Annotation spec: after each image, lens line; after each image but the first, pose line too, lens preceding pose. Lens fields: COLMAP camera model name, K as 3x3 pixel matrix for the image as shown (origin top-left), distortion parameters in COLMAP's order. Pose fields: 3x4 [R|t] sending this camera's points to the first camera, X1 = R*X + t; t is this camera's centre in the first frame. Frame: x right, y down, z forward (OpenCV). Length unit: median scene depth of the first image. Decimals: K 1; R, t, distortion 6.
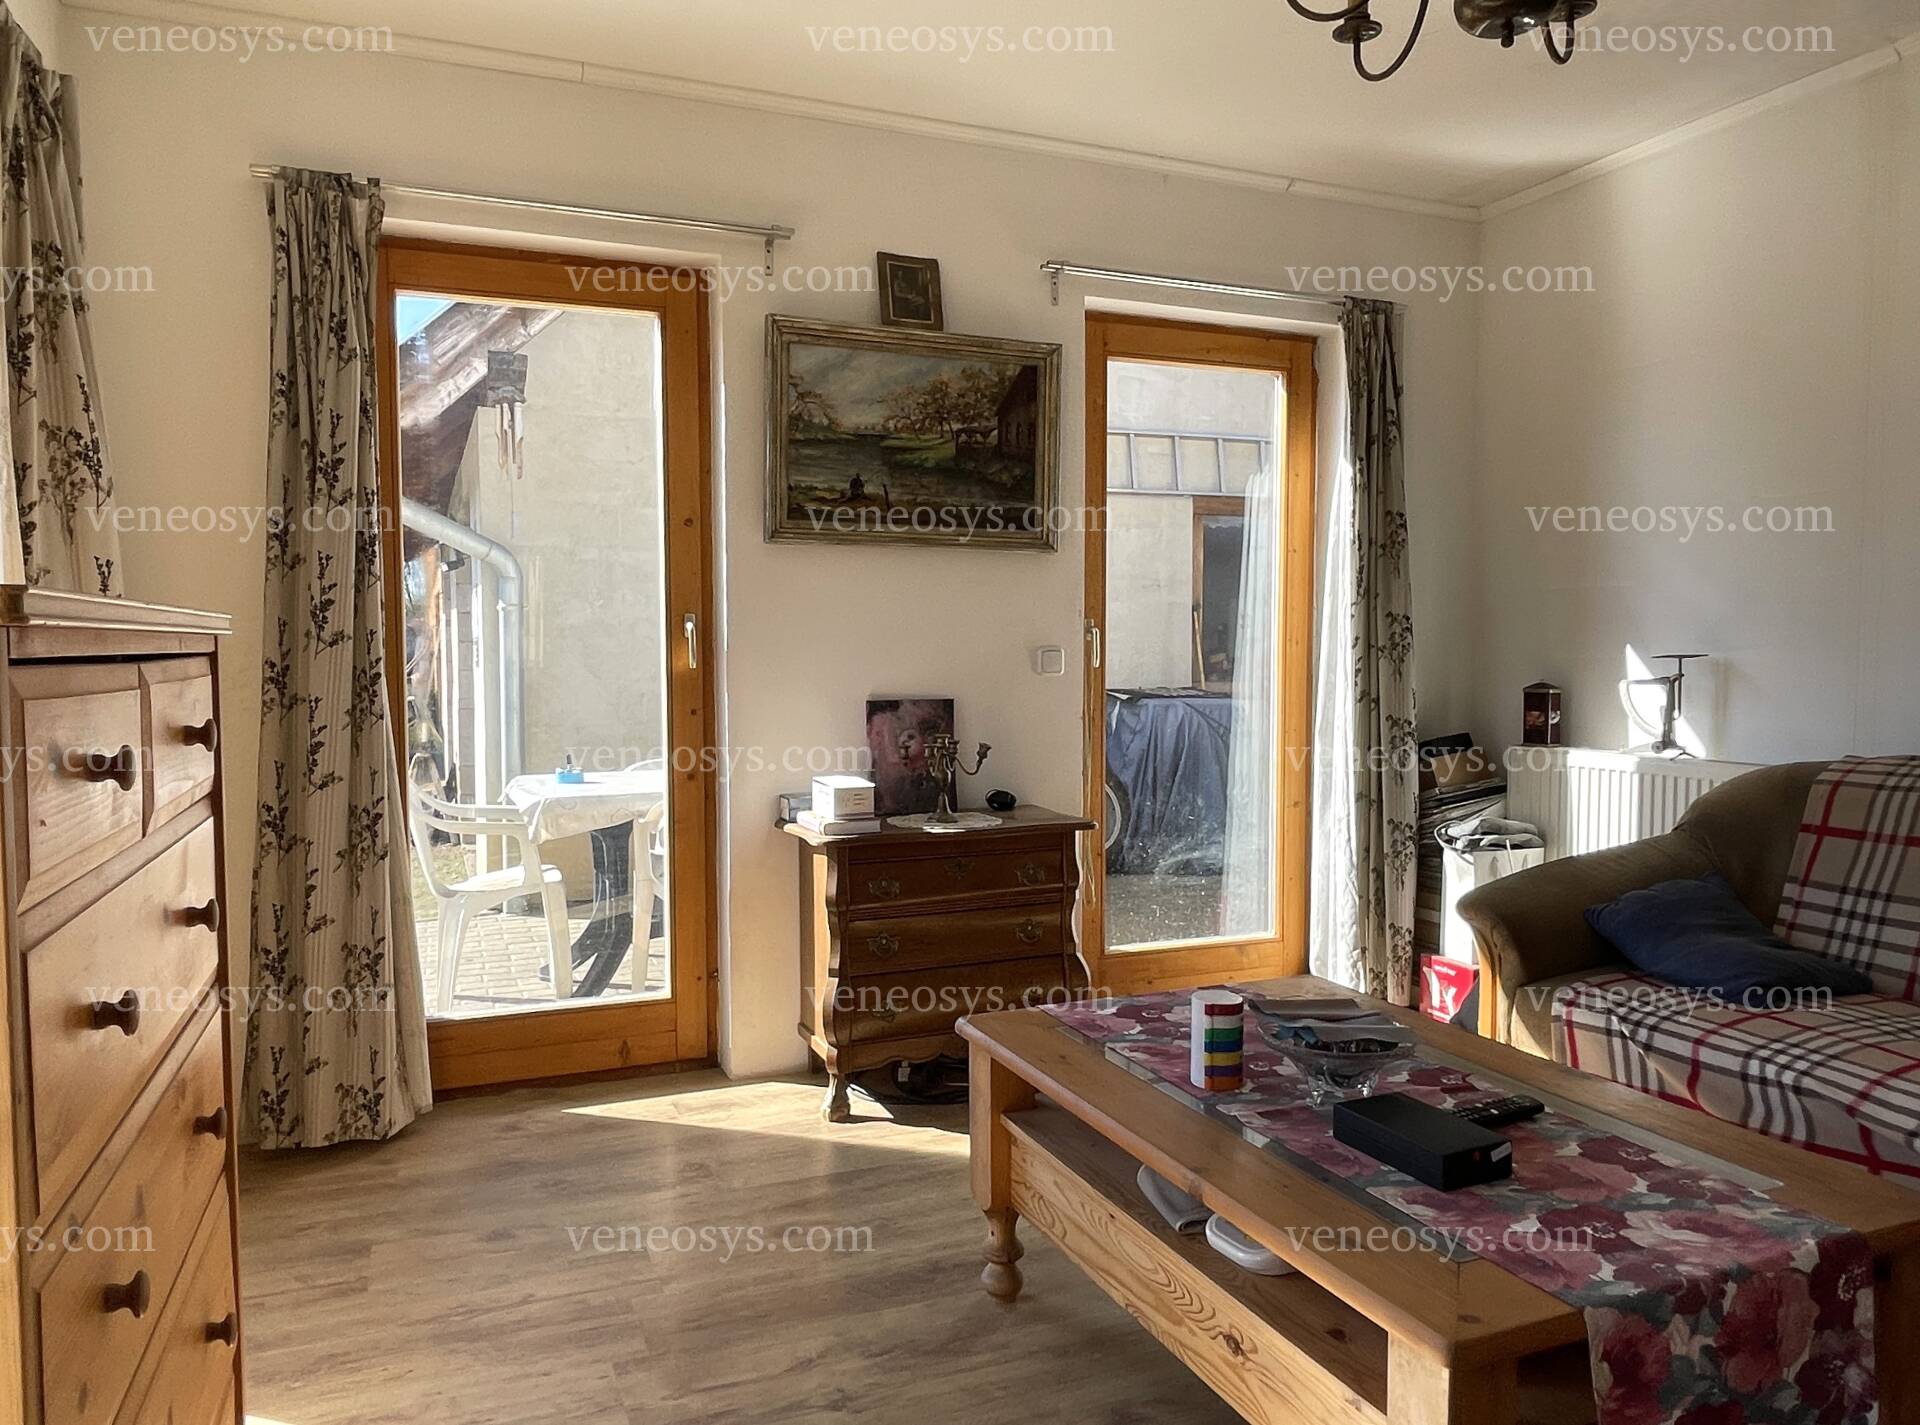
lens RADIAL K [[1298.3, 0, 921.4], [0, 1298.3, 719.7], [0, 0, 1]] dist [0.002669, -0.015126]
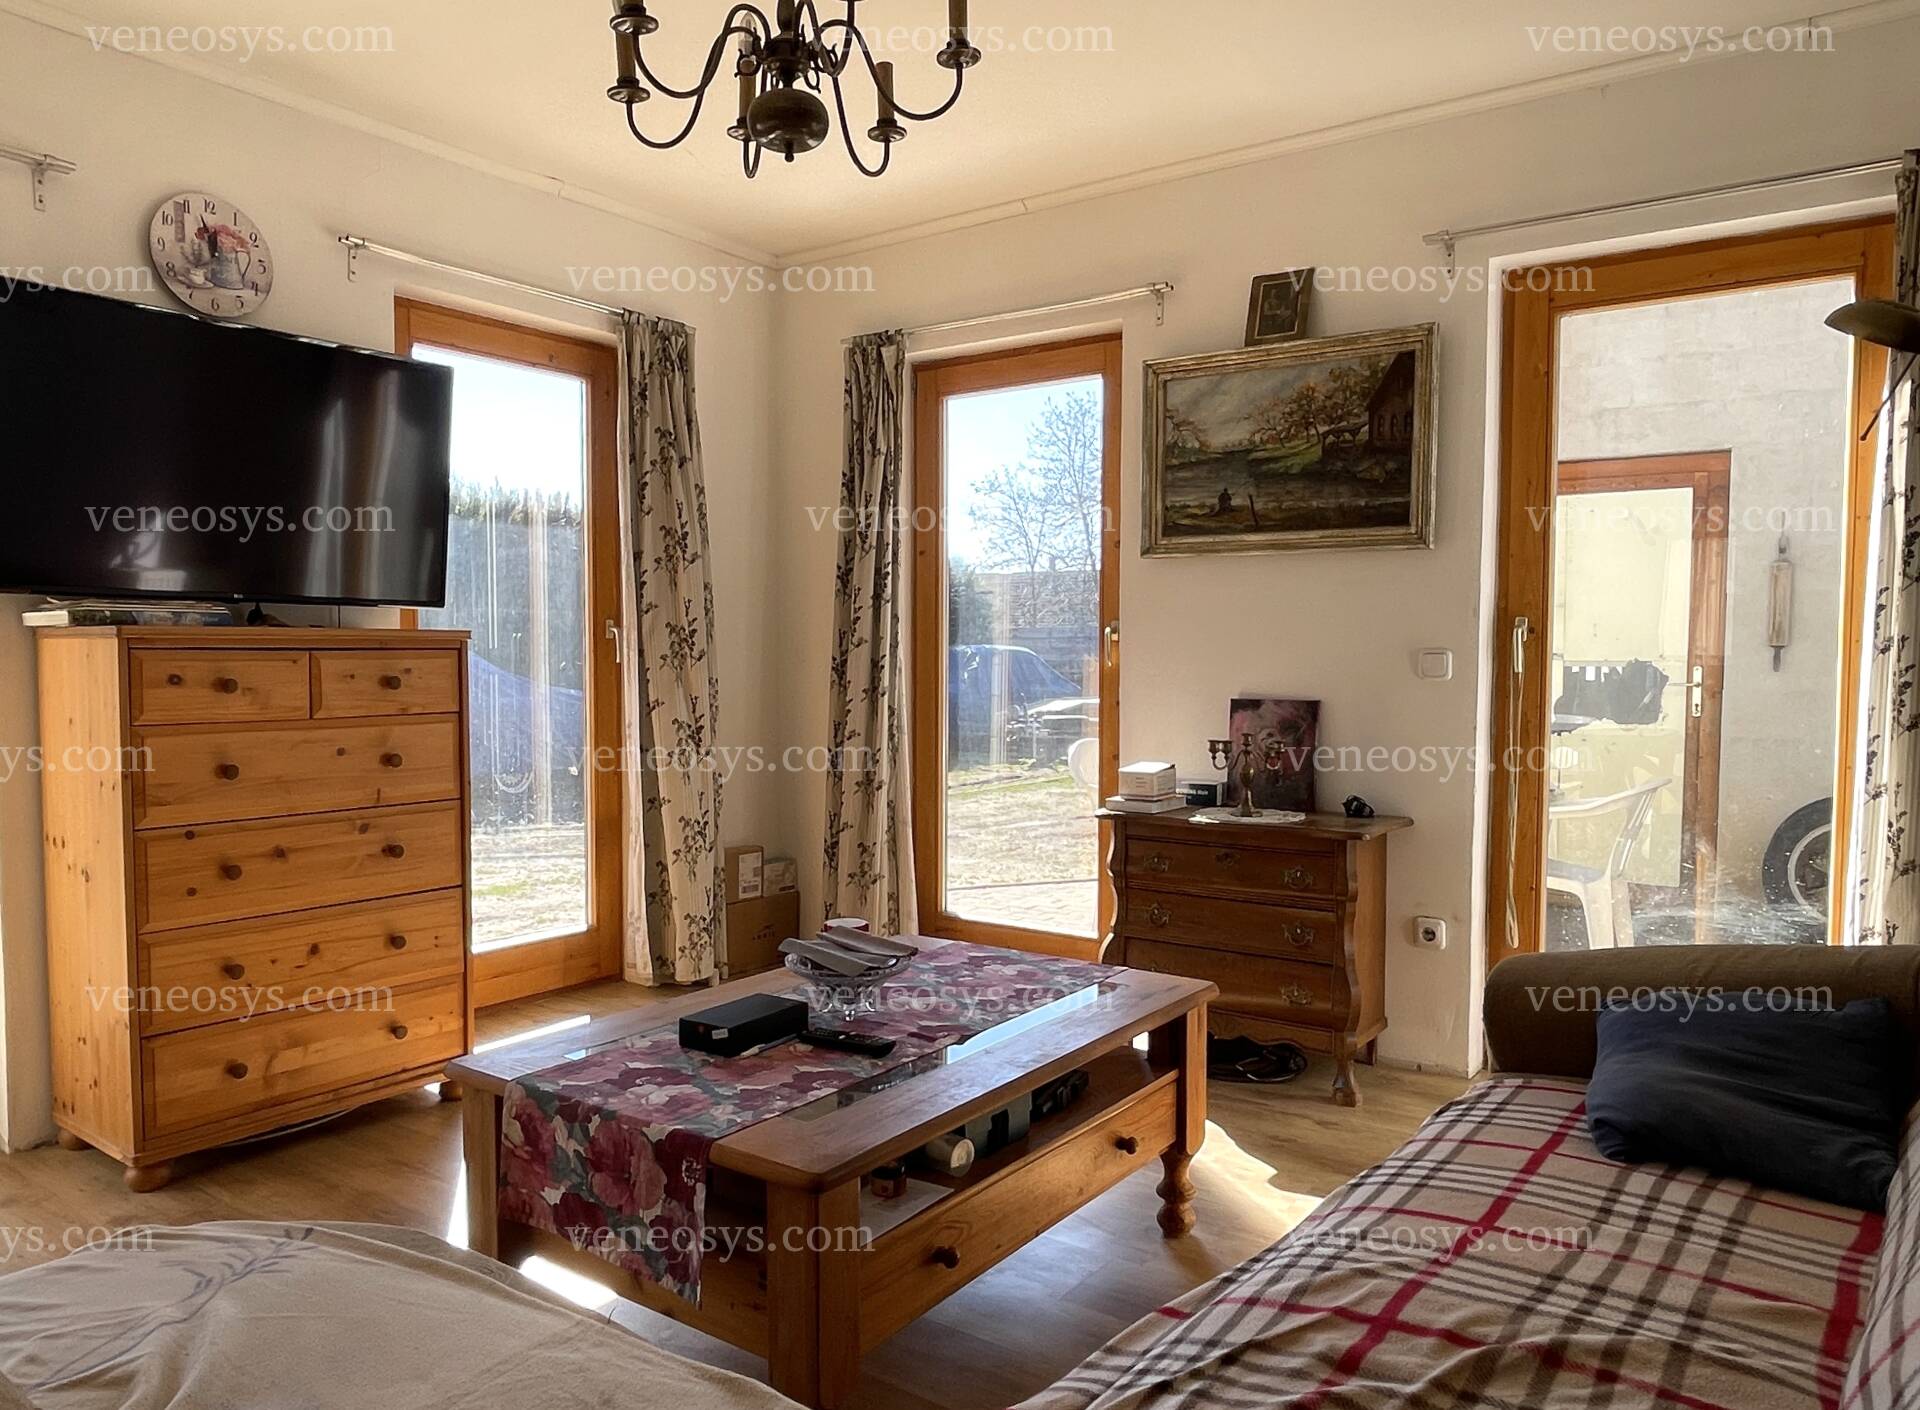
lens RADIAL K [[1298.3, 0, 911.7], [0, 1298.3, 722.3], [0, 0, 1]] dist [0.002669, -0.015126]
pose [[0.532380, 0.049747, -0.845043, 0.732821], [-0.050090, 0.998374, 0.027217, -0.011042], [0.845022, 0.027838, 0.534006, 0.205607]]
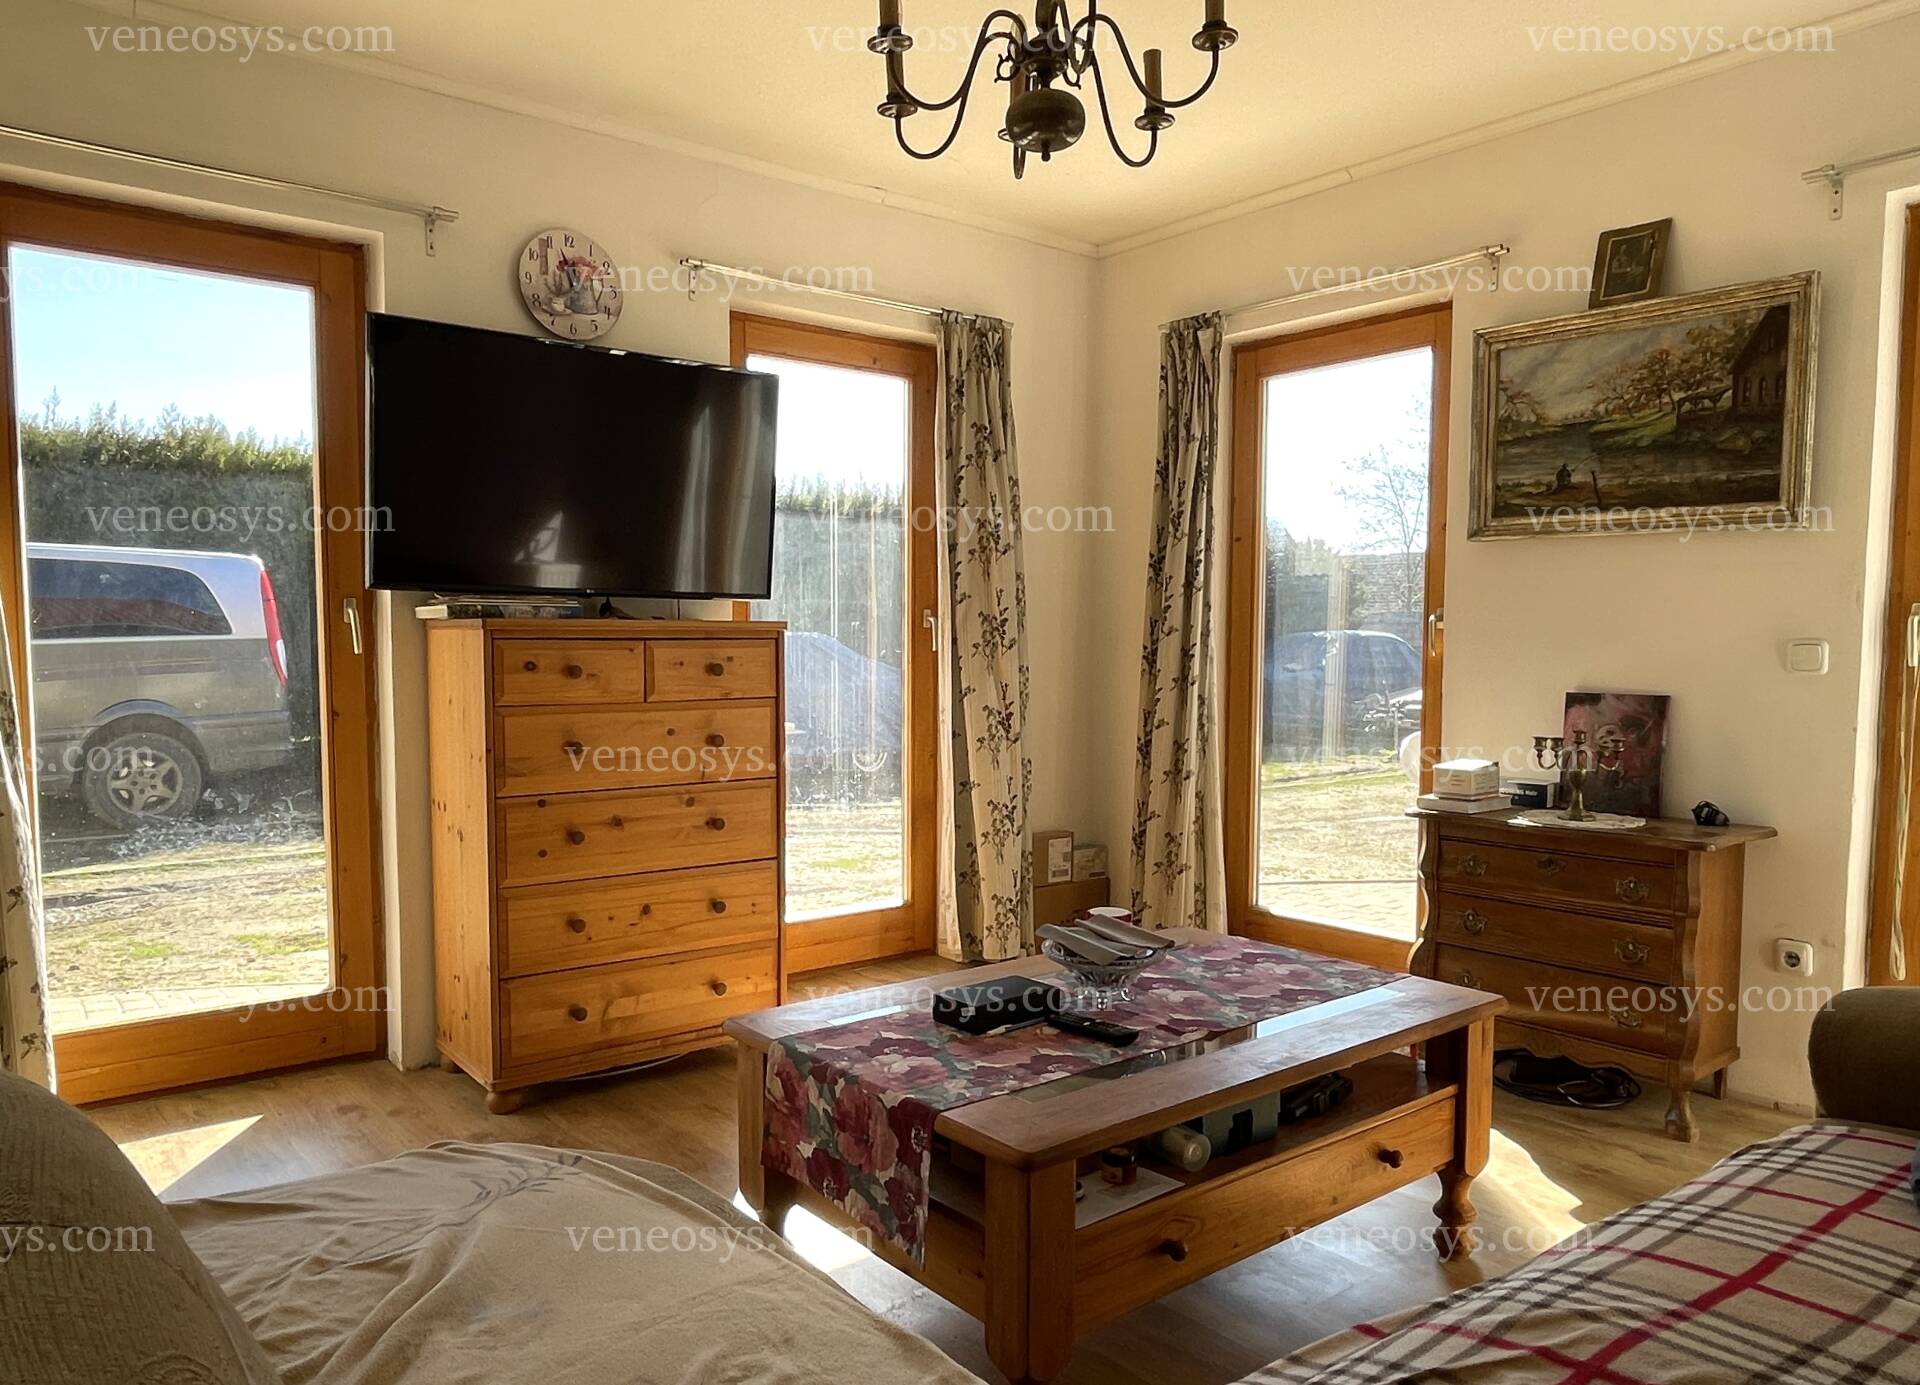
lens RADIAL K [[1292.2, 0, 946.6], [0, 1292.2, 729.6], [0, 0, 1]] dist [0.001331, -0.010898]
pose [[0.305090, 0.072384, -0.949569, 0.762048], [-0.055969, 0.996747, 0.057998, -0.017013], [0.950677, 0.035452, 0.308149, 0.247608]]
